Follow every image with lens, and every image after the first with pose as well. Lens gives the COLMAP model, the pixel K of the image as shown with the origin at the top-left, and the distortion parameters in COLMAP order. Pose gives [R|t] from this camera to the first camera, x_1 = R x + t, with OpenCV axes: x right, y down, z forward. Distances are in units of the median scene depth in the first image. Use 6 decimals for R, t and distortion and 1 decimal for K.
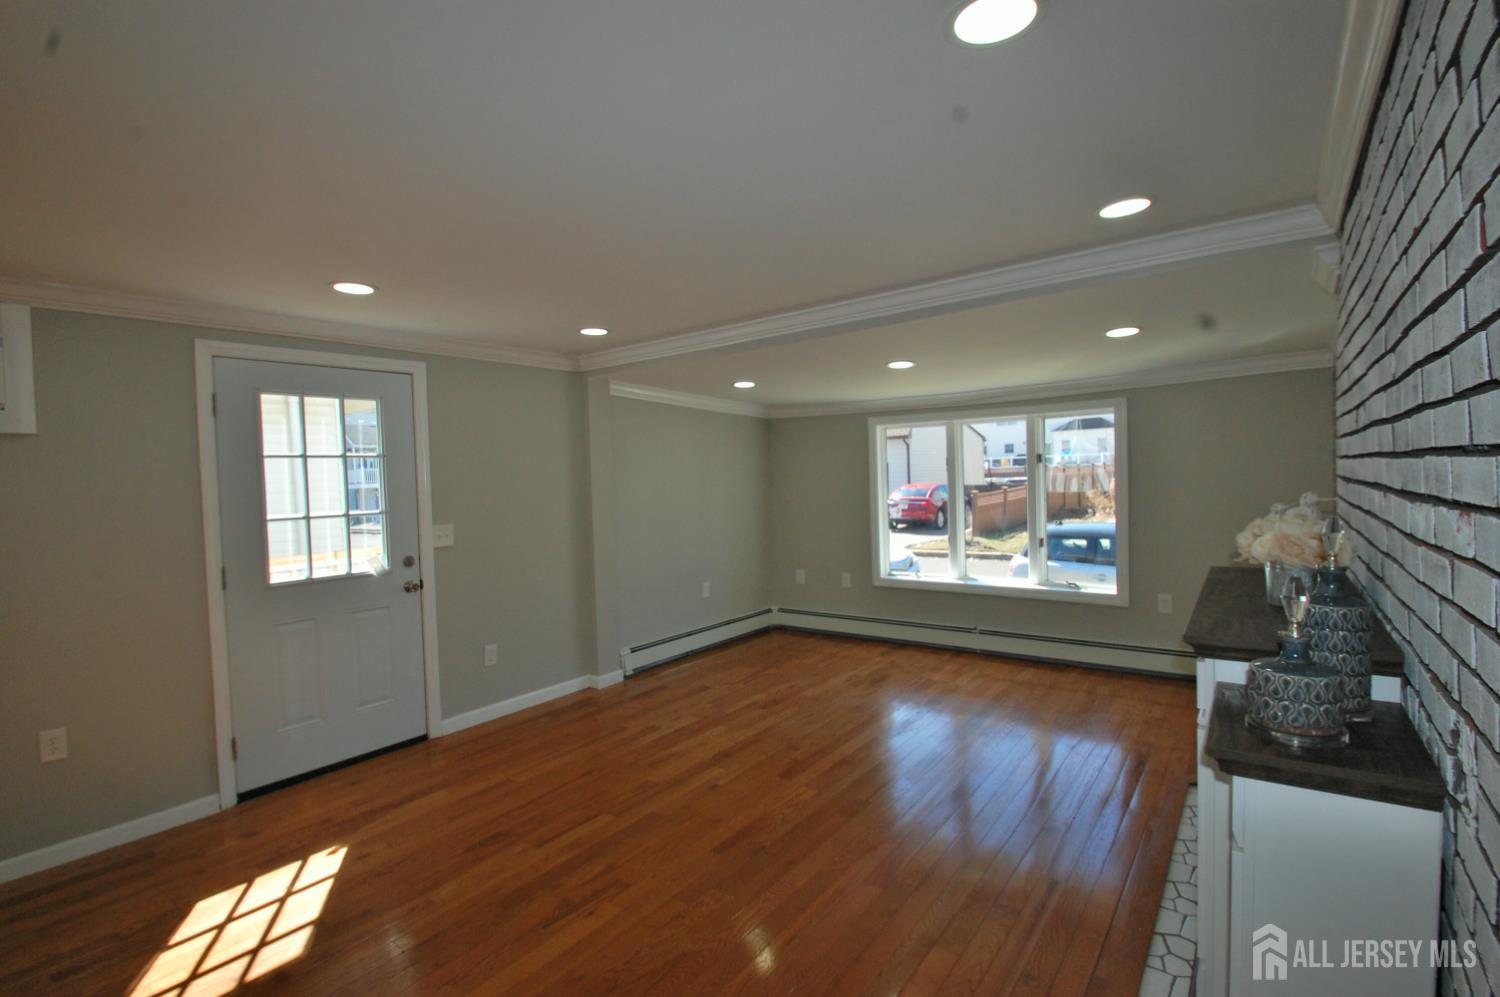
lens RADIAL K [[691.5, 0, 739.4], [0, 691.5, 497.9], [0, 0, 1]] dist [-0.014302, -0.000525]
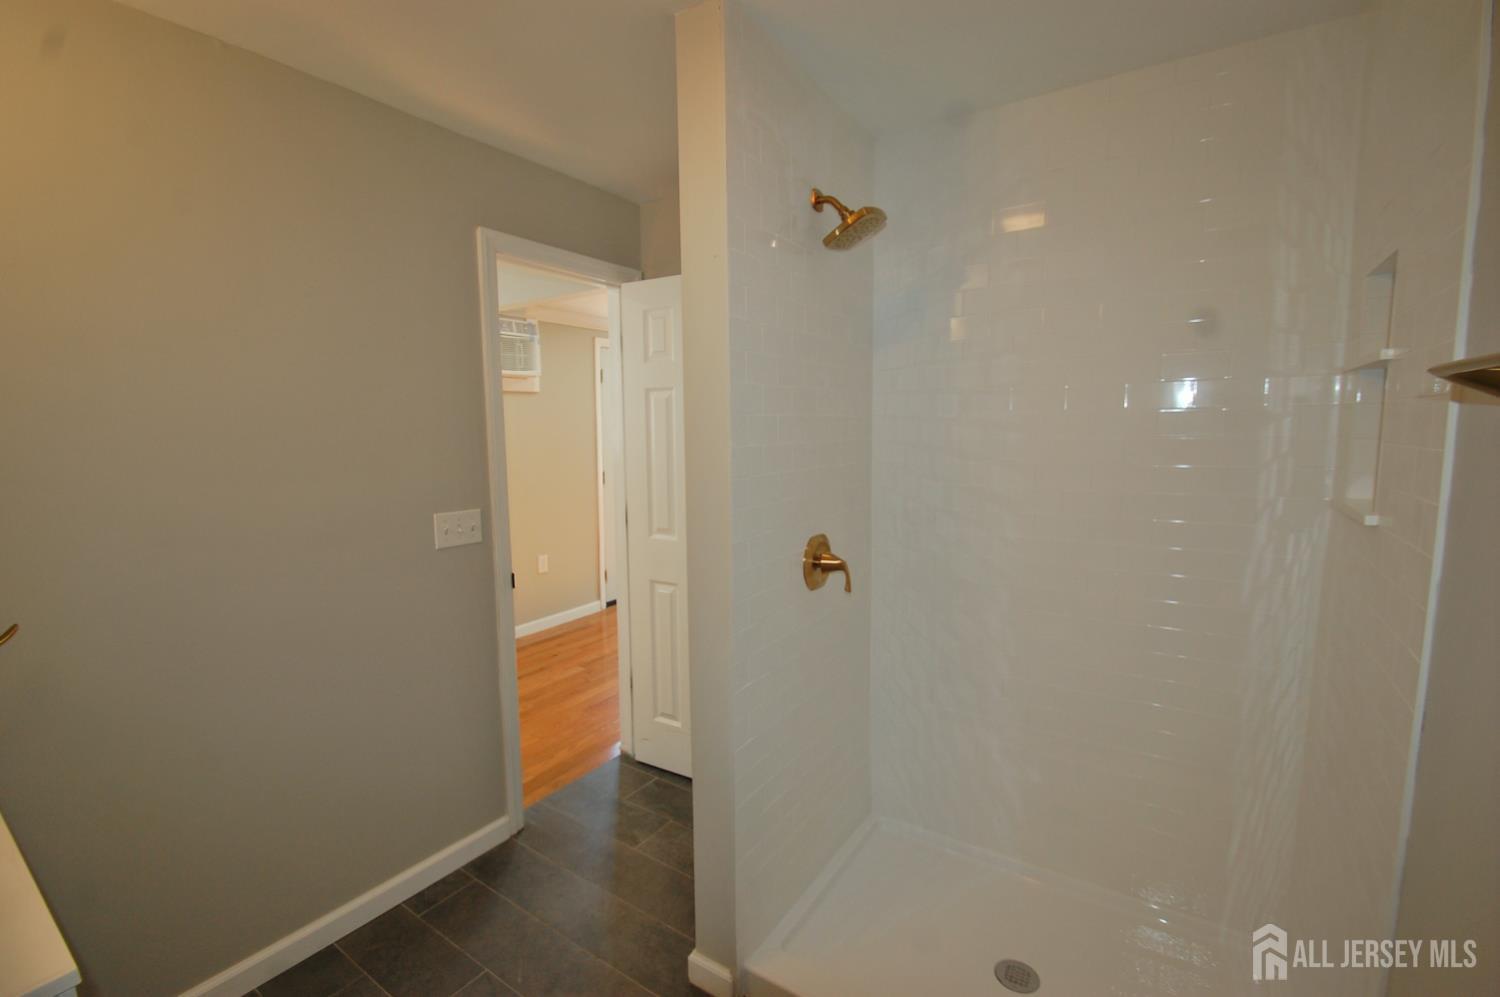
lens RADIAL K [[654.7, 0, 742.3], [0, 654.7, 496.9], [0, 0, 1]] dist [0.002912, -0.009182]
pose [[0.998246, 0.013031, 0.057753, -0.426598], [-0.017253, 0.997166, 0.073227, 0.033624], [-0.056635, -0.074095, 0.995642, -0.566694]]
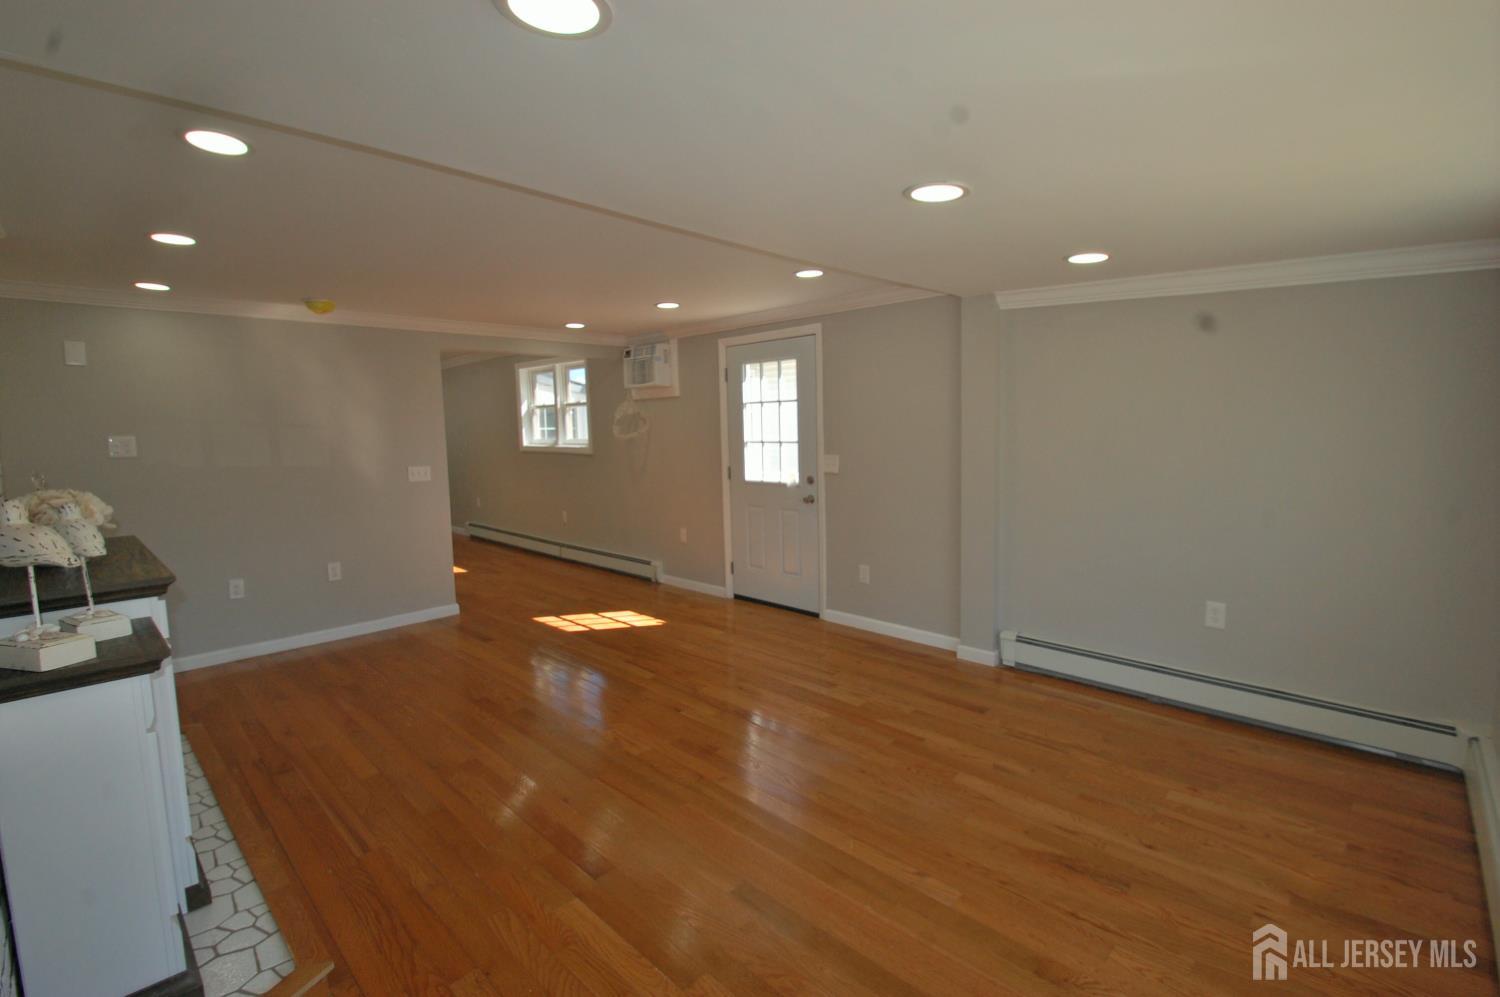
lens RADIAL K [[666.8, 0, 750.0], [0, 666.8, 498.5], [0, 0, 1]] dist [-0.025996, -0.000199]
pose [[-0.116307, 0.143928, -0.982730, 0.818118], [-0.009193, 0.989246, 0.145971, -0.059933], [0.993171, 0.026011, -0.113733, 1.068451]]
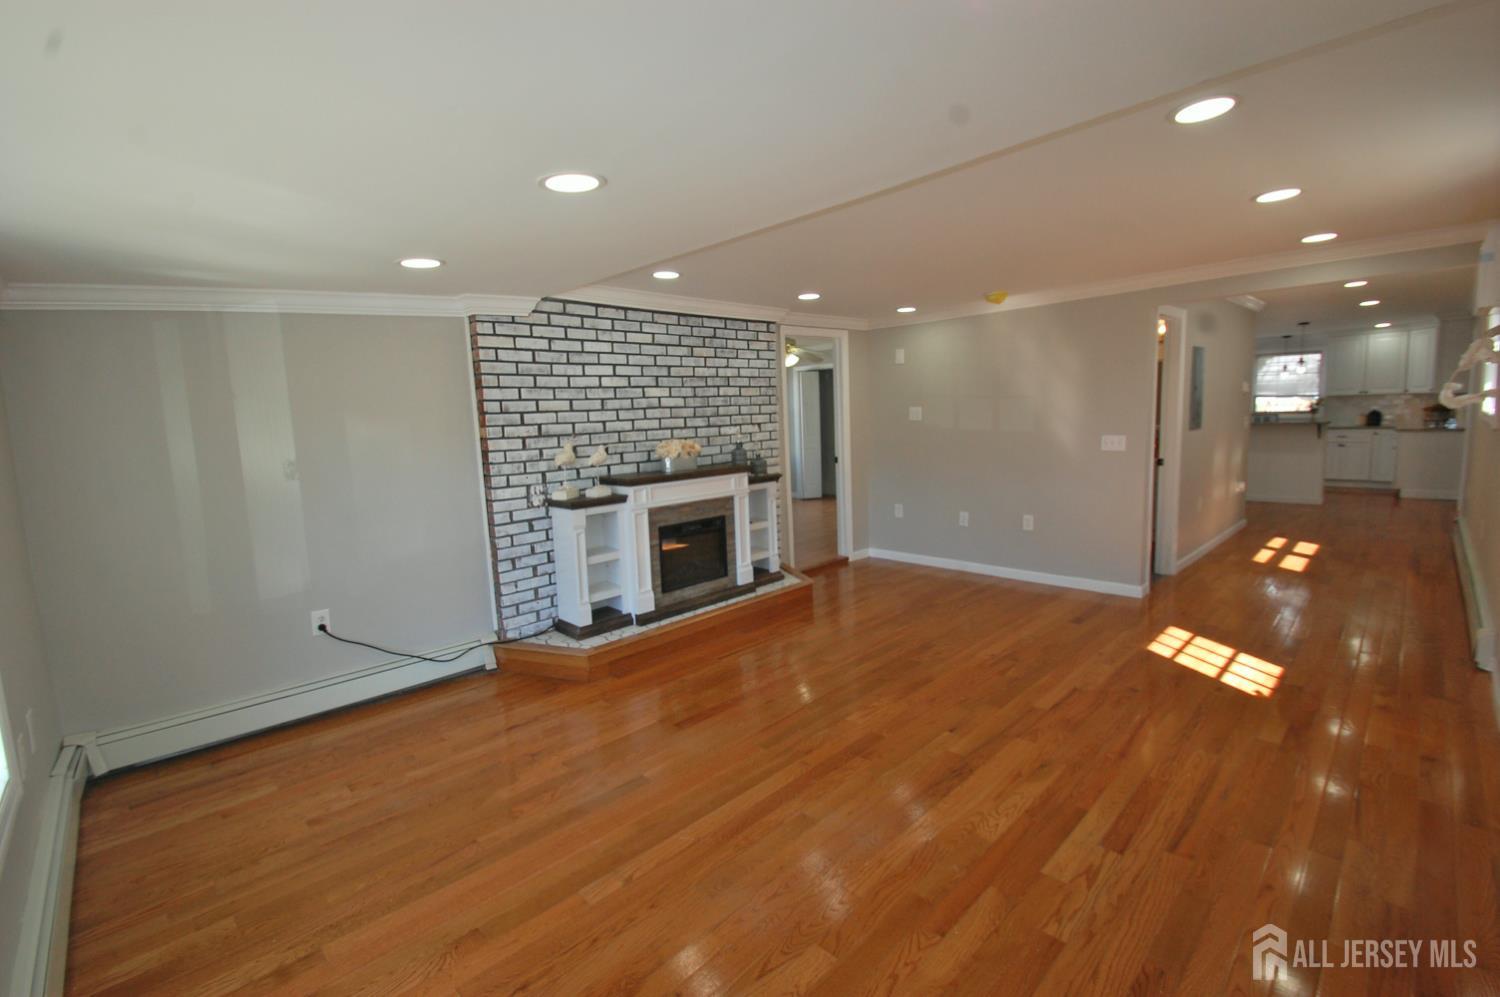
lens RADIAL K [[654.7, 0, 742.3], [0, 654.7, 496.9], [0, 0, 1]] dist [0.002912, -0.009182]
pose [[-0.985668, 0.057362, 0.158643, 0.078589], [0.081203, 0.985626, 0.148148, -0.052957], [-0.147865, 0.158907, -0.976158, 1.642108]]
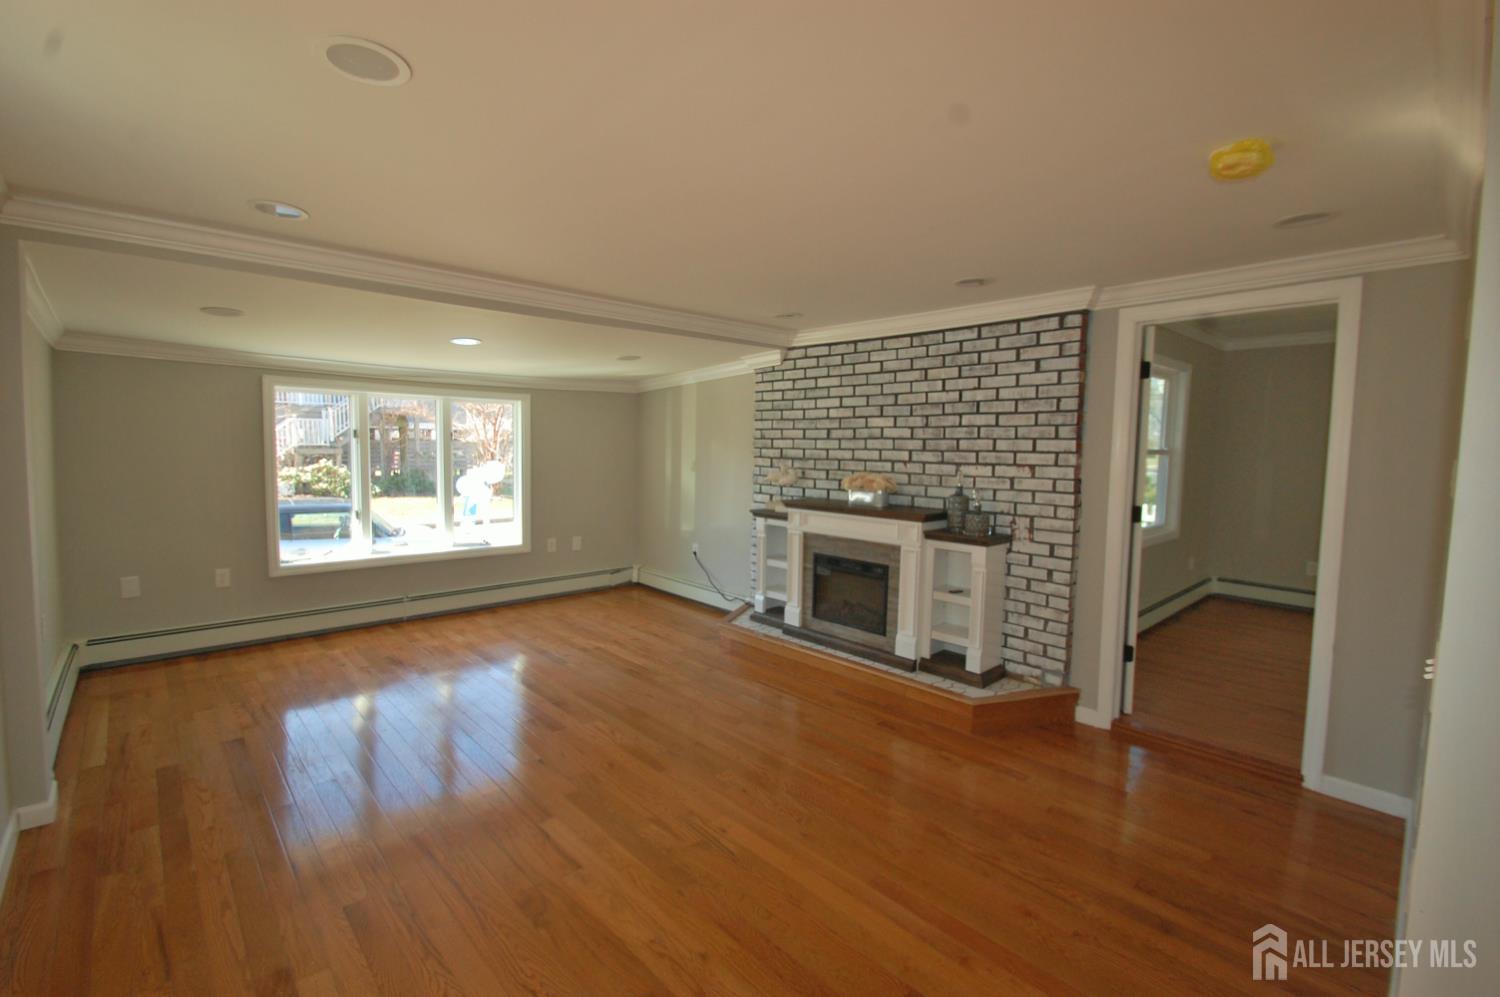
lens RADIAL K [[654.7, 0, 742.3], [0, 654.7, 496.9], [0, 0, 1]] dist [0.002912, -0.009182]
pose [[0.168382, -0.041455, 0.984850, -0.778120], [0.010413, 0.999134, 0.040276, 0.006141], [-0.985667, 0.003474, 0.168668, 0.486773]]
